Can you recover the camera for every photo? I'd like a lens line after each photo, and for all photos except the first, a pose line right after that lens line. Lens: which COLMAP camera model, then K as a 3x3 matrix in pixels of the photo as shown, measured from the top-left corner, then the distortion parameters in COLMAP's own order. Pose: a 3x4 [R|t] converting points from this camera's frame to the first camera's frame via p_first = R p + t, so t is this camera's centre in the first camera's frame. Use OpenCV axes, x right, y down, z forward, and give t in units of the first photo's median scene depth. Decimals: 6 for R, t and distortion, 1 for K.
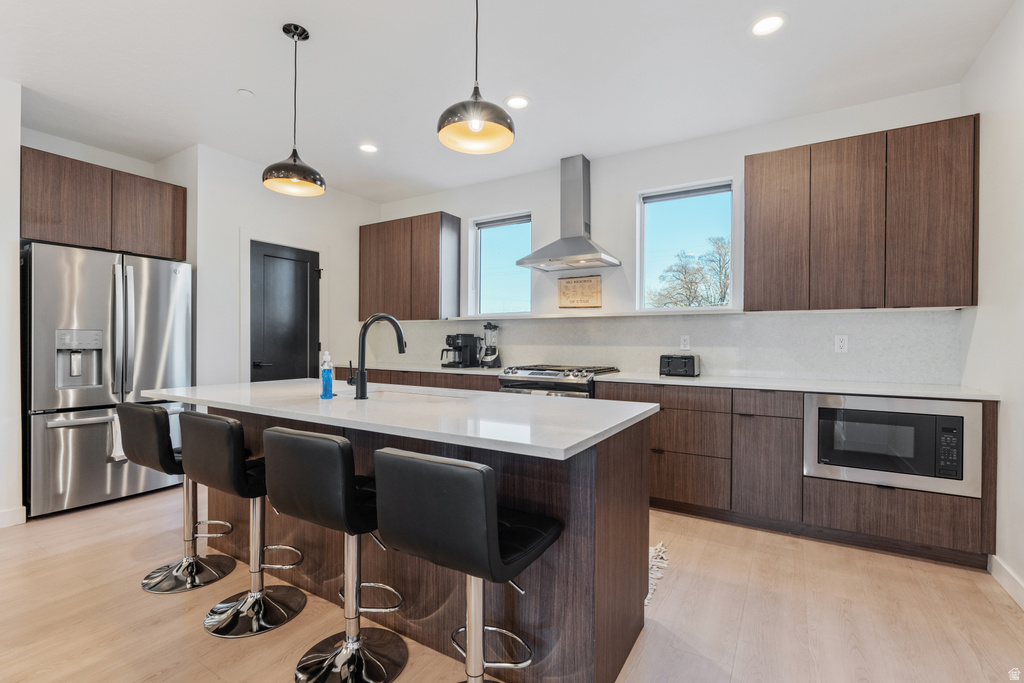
lens RADIAL K [[461.2, 0, 513.4], [0, 461.2, 344.4], [0, 0, 1]] dist [-0.007595, 0.001018]
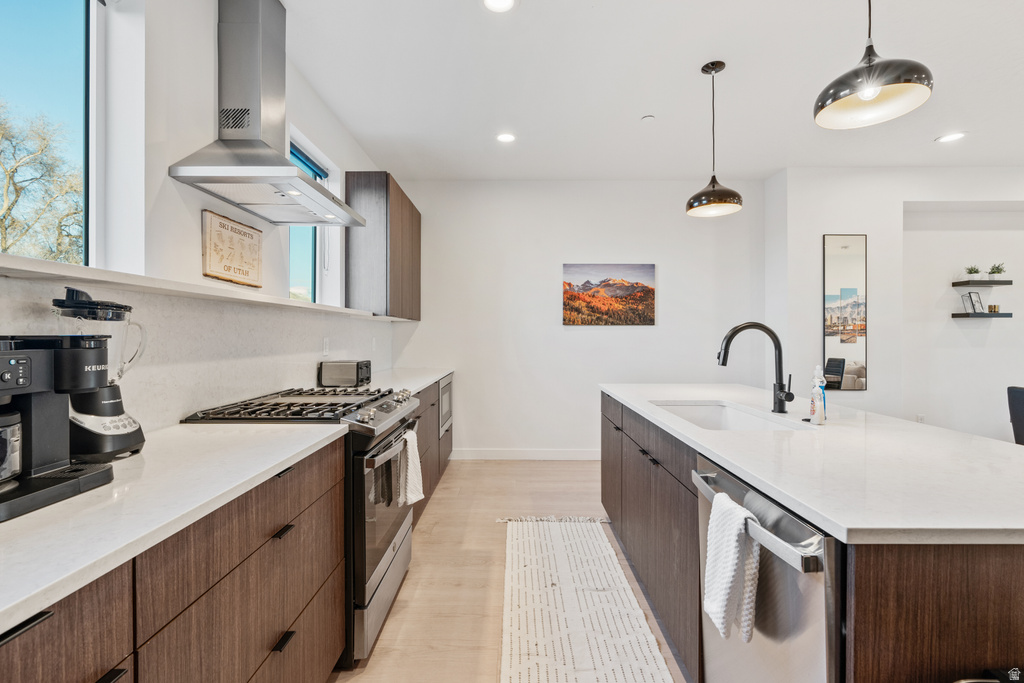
lens RADIAL K [[458.7, 0, 512.1], [0, 458.7, 335.4], [0, 0, 1]] dist [-0.006863, 0.000284]
pose [[-0.511105, -0.005678, 0.859499, -0.524410], [0.001499, 0.999971, 0.007498, -0.030723], [-0.859517, 0.005121, -0.511082, 1.189946]]
